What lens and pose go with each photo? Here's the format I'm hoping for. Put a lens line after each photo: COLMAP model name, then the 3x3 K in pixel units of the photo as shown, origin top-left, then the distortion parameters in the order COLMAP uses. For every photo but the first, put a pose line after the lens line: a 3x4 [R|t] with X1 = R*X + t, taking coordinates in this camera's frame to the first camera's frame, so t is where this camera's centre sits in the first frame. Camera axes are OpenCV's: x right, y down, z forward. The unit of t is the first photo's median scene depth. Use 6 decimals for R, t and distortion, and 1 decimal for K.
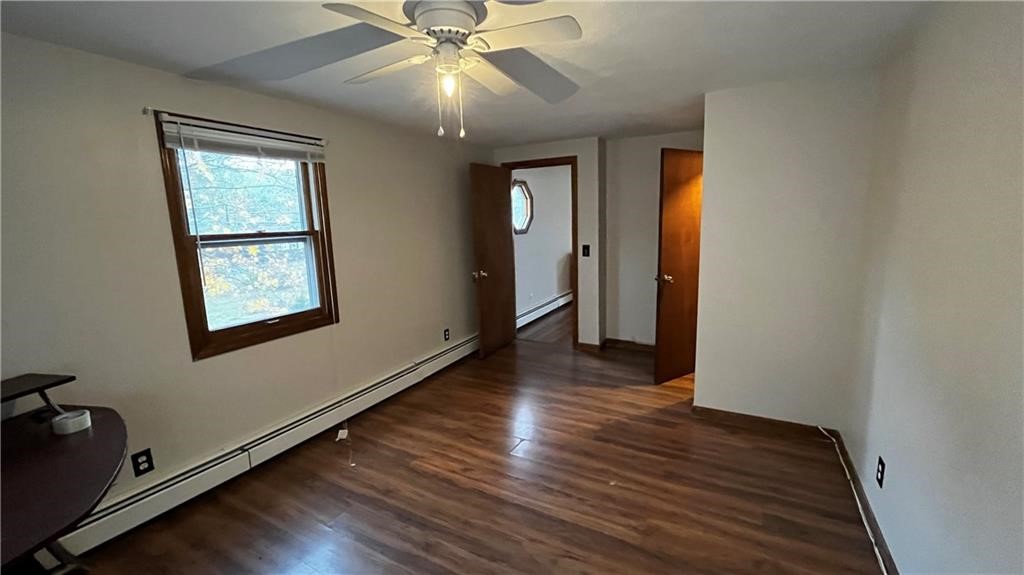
lens RADIAL K [[415.4, 0, 512.0], [0, 415.4, 287.5], [0, 0, 1]] dist [-0.004949, -0.000237]
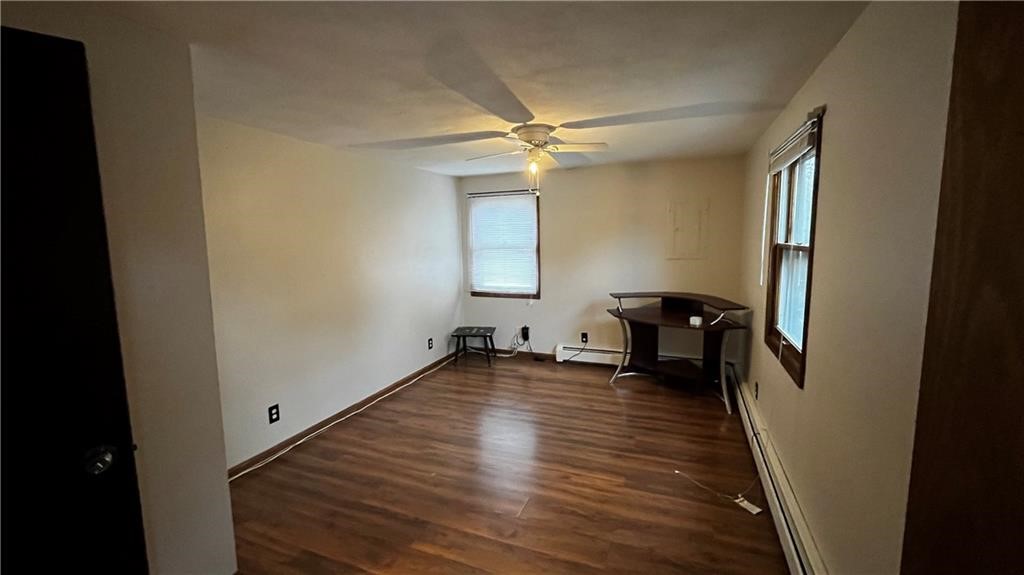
lens RADIAL K [[415.4, 0, 512.0], [0, 415.4, 287.5], [0, 0, 1]] dist [-0.004949, -0.000237]
pose [[-0.991521, 0.063686, -0.113274, 0.110191], [0.027487, 0.954736, 0.296182, -0.324313], [0.127009, 0.290557, -0.948391, 1.799204]]
